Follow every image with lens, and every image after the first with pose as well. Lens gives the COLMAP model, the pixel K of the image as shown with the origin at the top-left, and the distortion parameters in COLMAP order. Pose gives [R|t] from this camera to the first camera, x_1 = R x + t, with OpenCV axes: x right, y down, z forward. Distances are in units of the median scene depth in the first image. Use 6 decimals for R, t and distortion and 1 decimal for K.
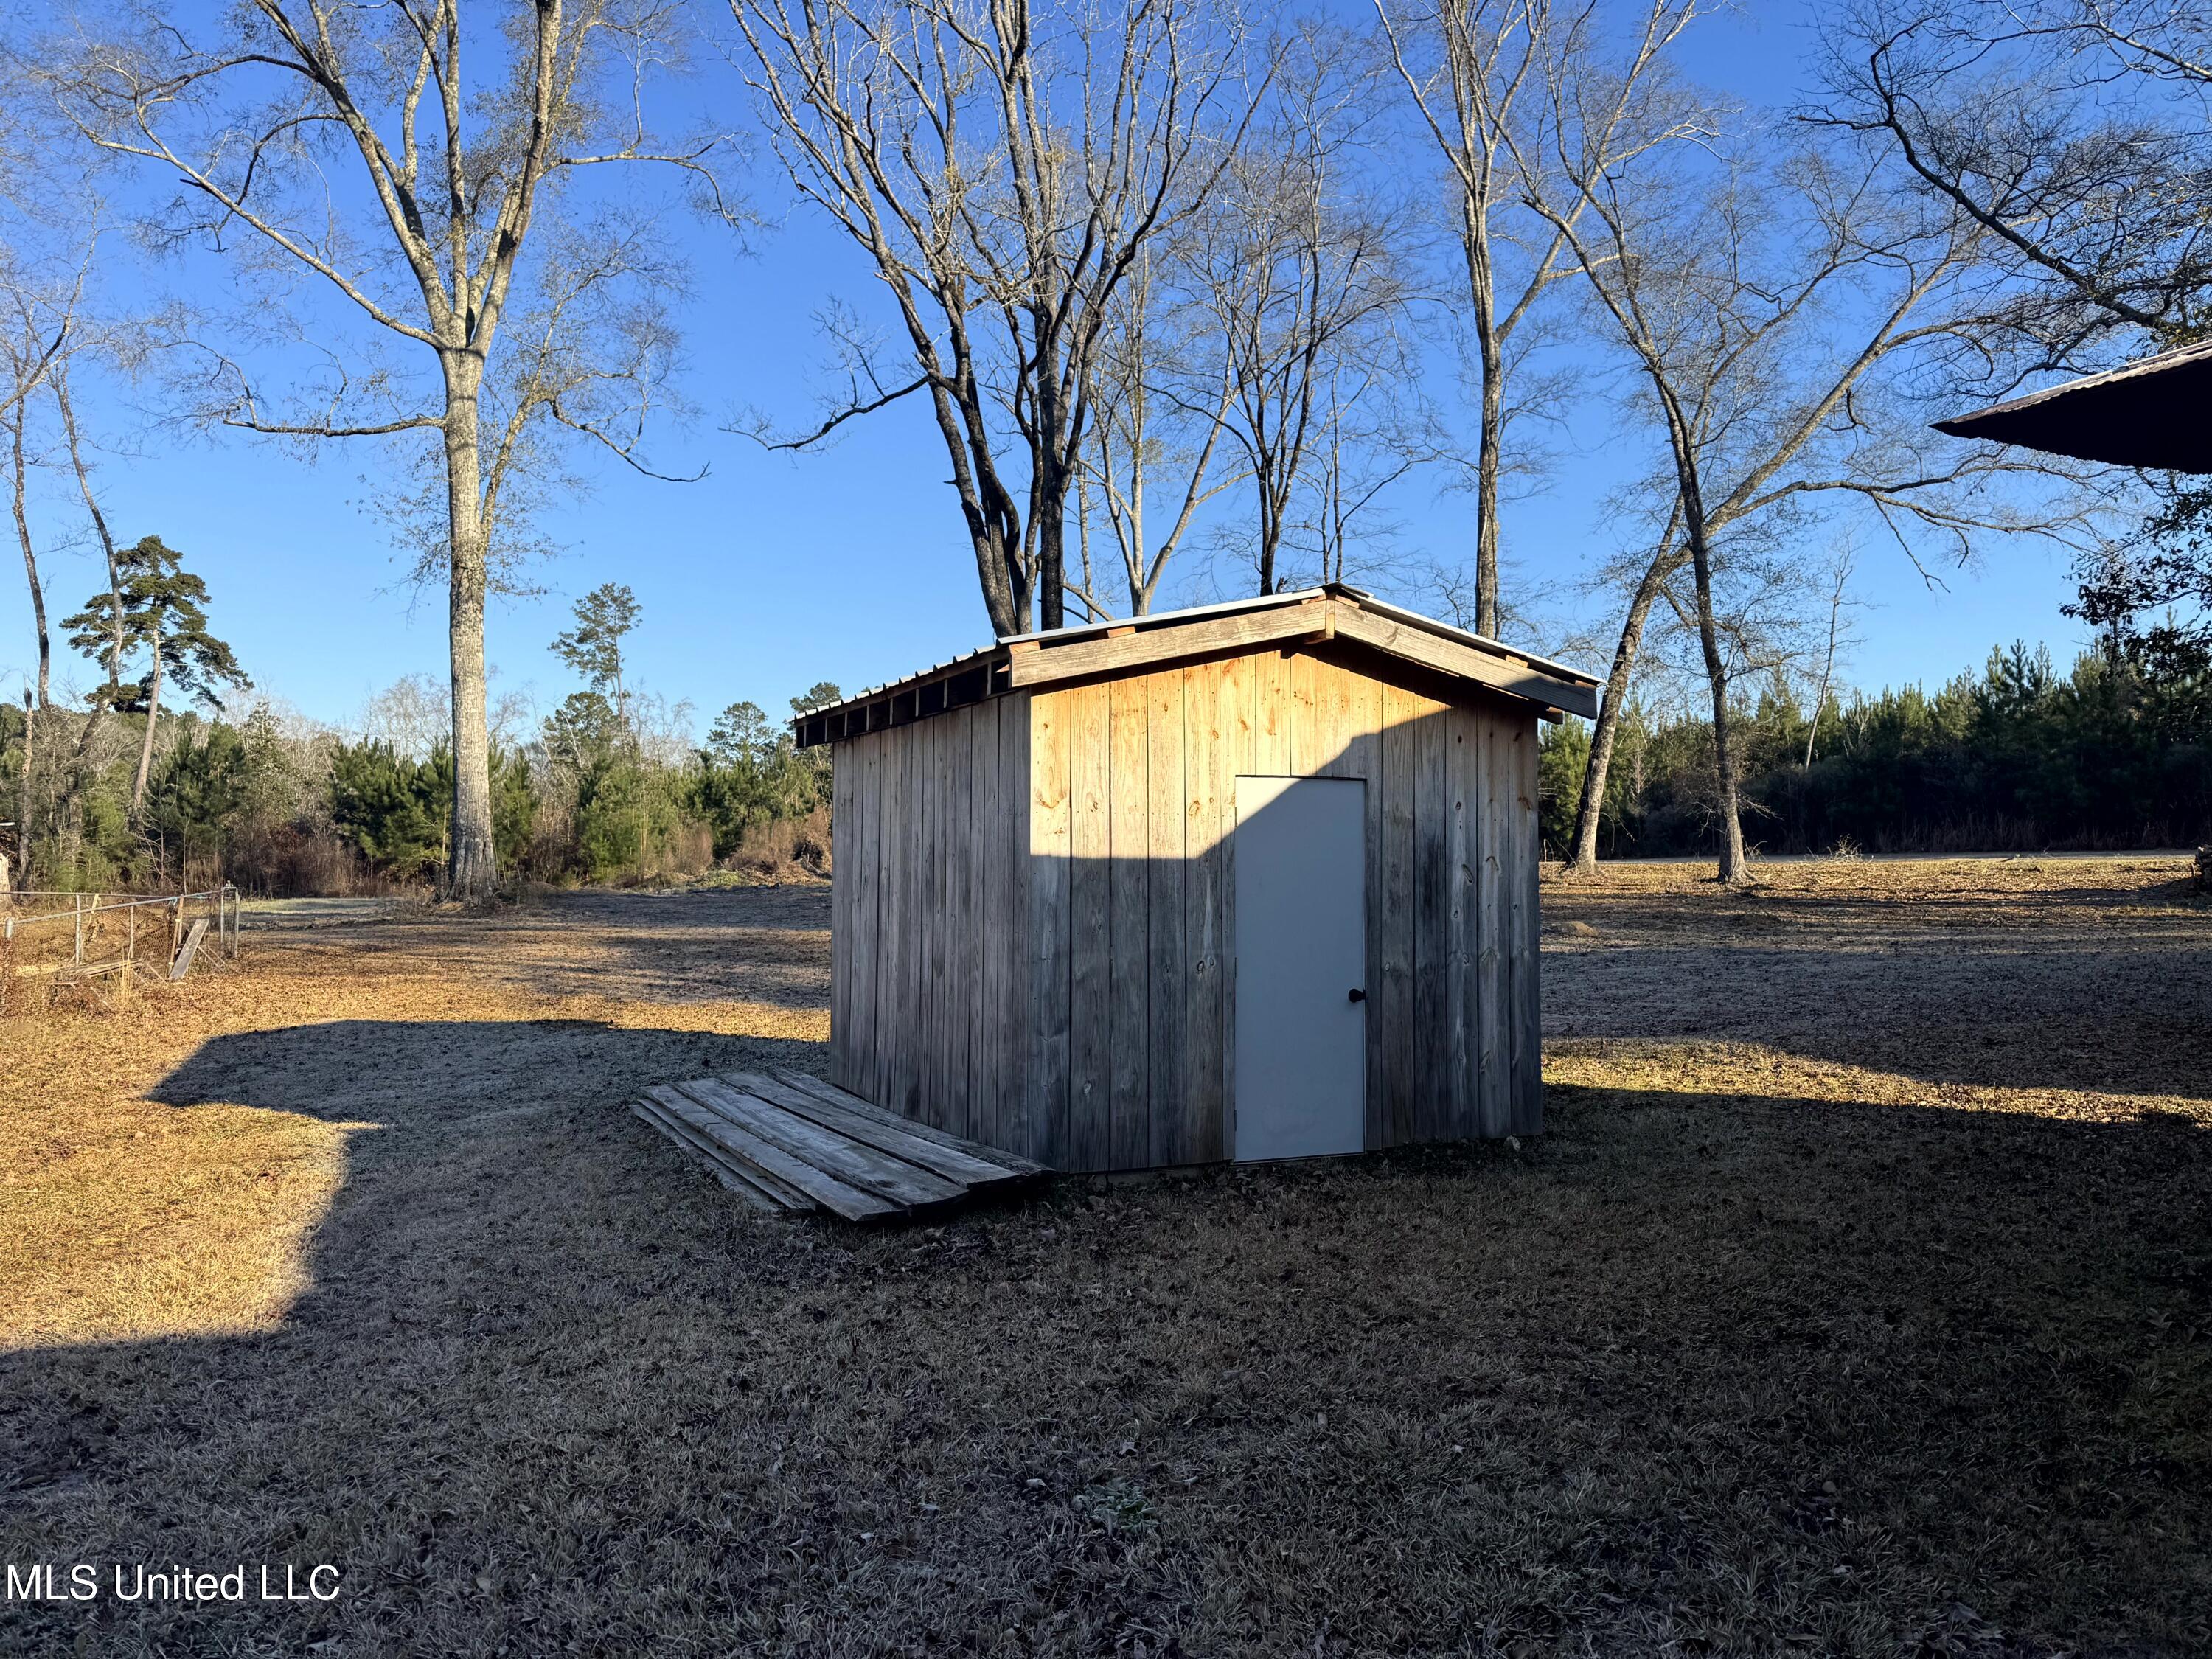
lens RADIAL K [[1586.1, 0, 1106.0], [0, 1586.1, 829.5], [0, 0, 1]] dist [0.162635, -0.254046]
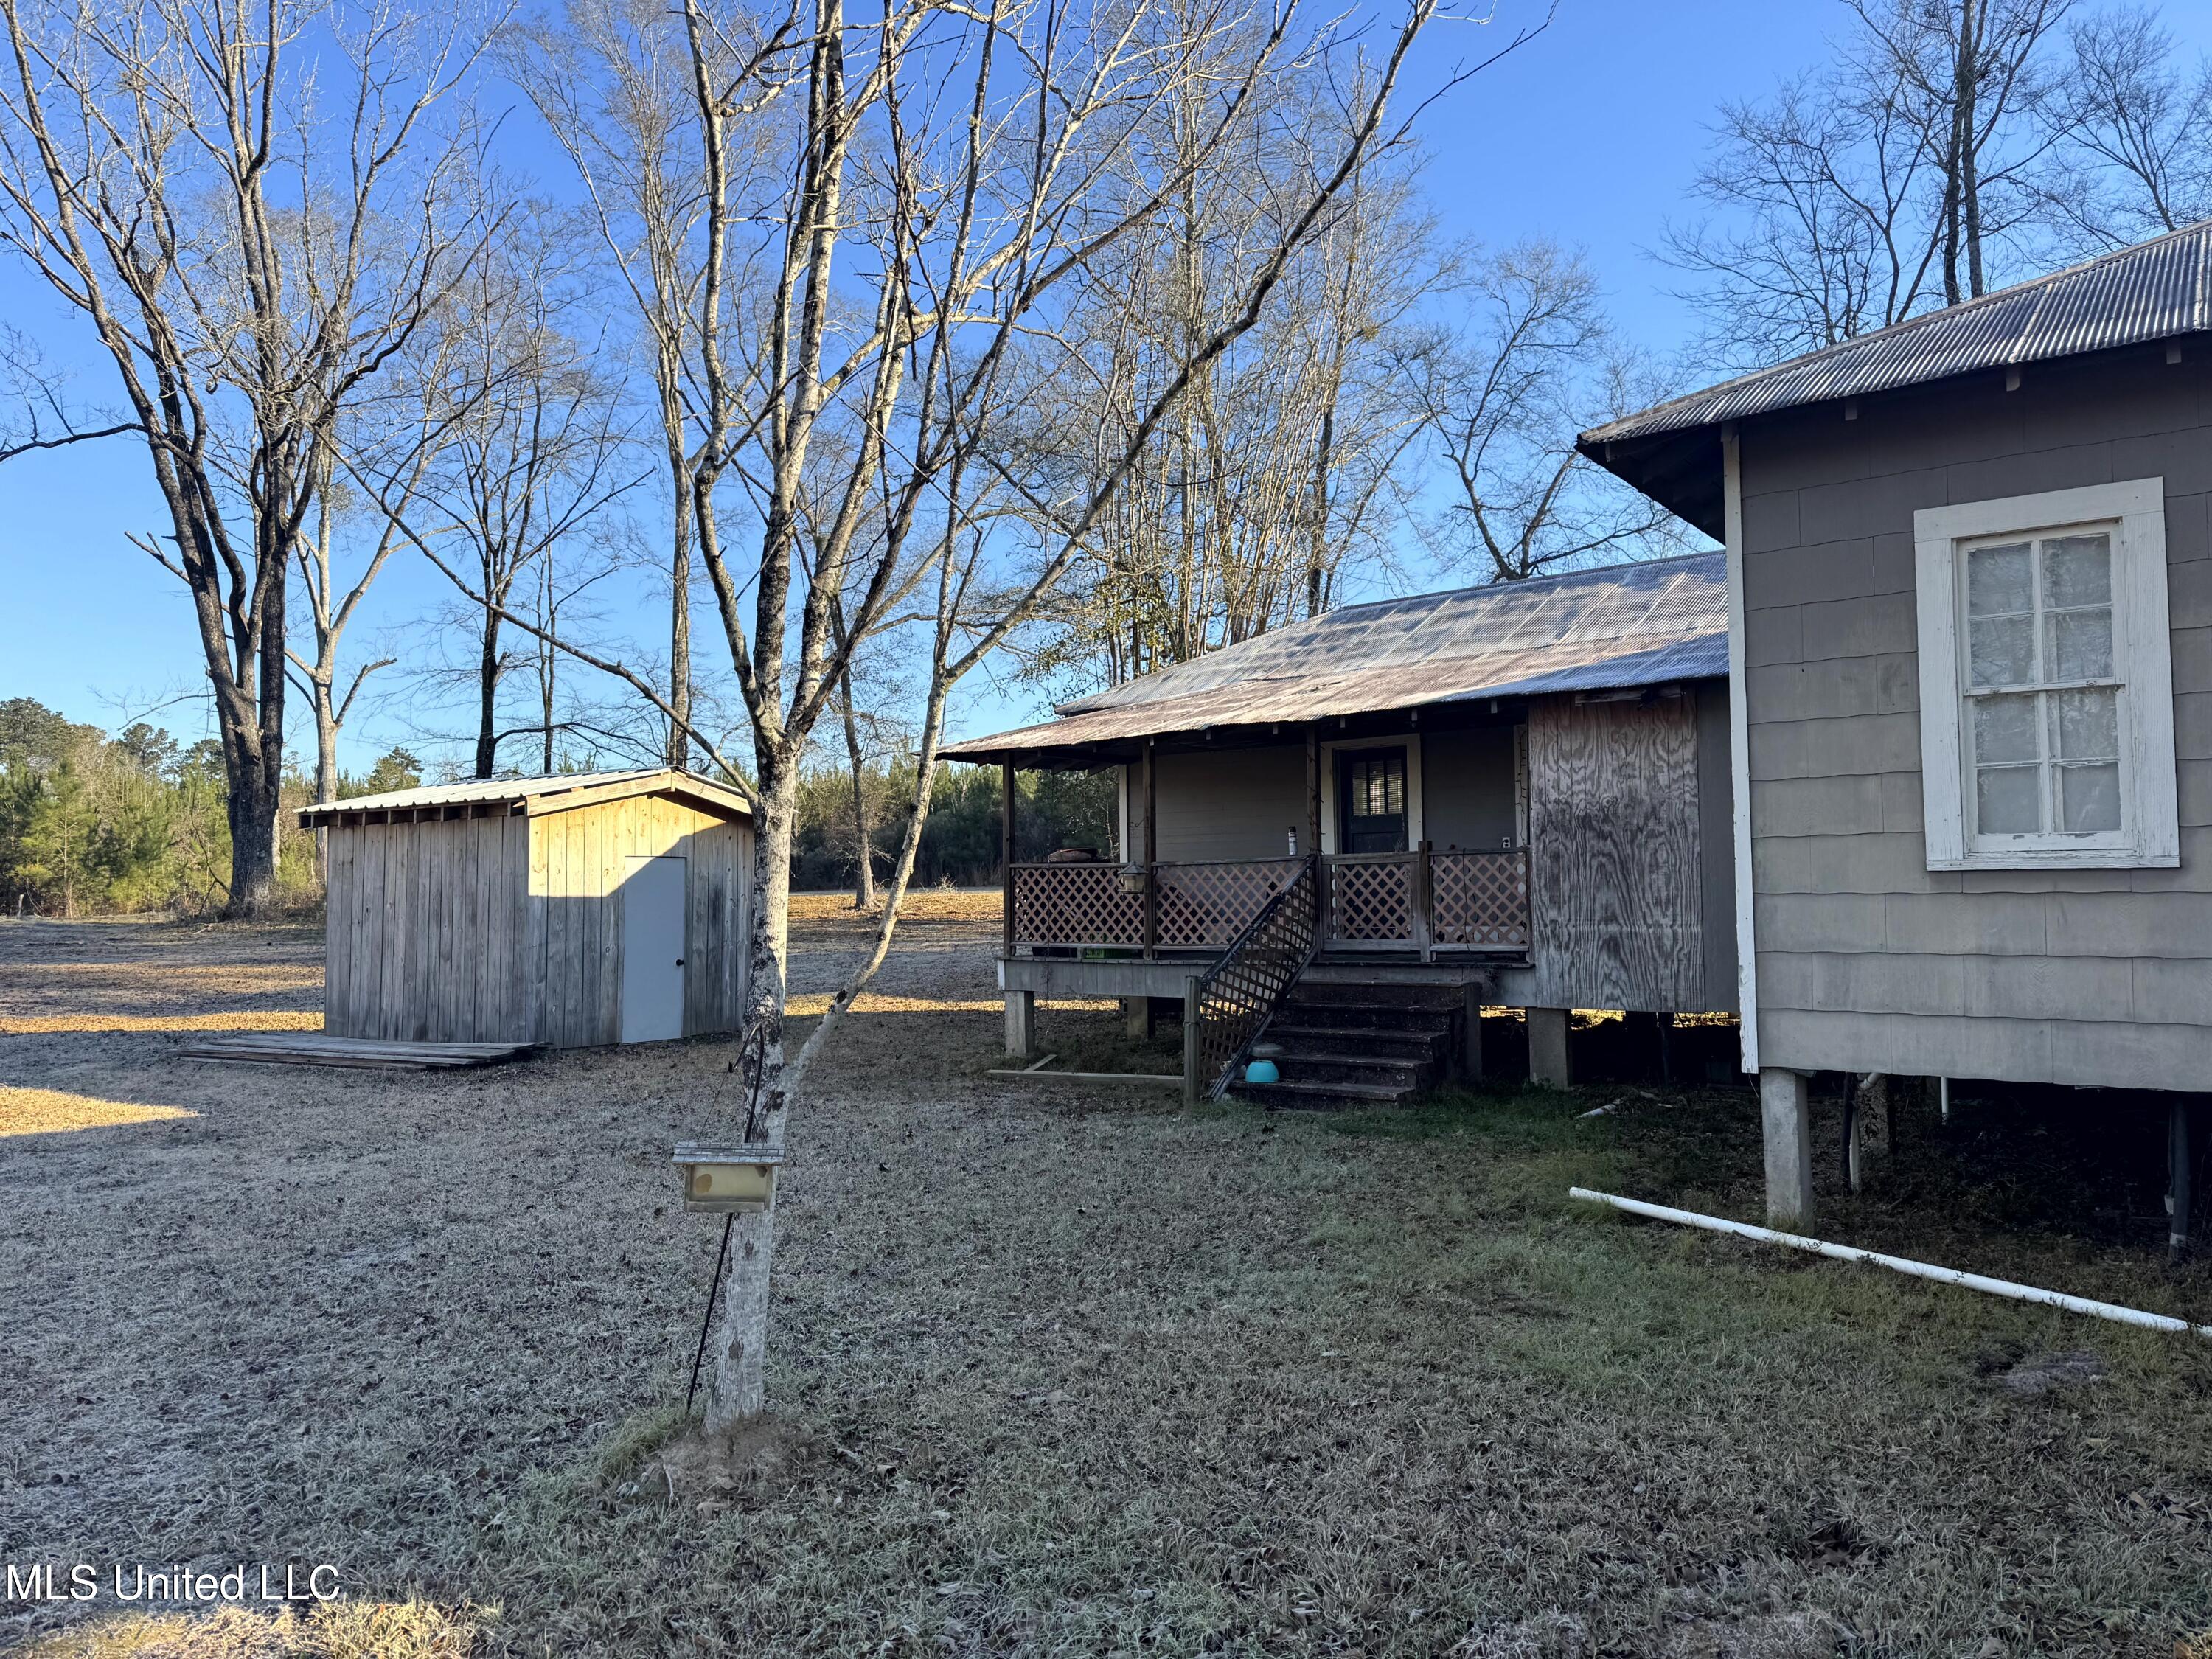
lens RADIAL K [[1586.1, 0, 1106.0], [0, 1586.1, 829.5], [0, 0, 1]] dist [0.162635, -0.254046]
pose [[0.870929, 0.016546, 0.491130, -0.094869], [-0.006789, 0.999743, -0.021644, -0.006602], [-0.491361, 0.015516, 0.870818, -0.266189]]
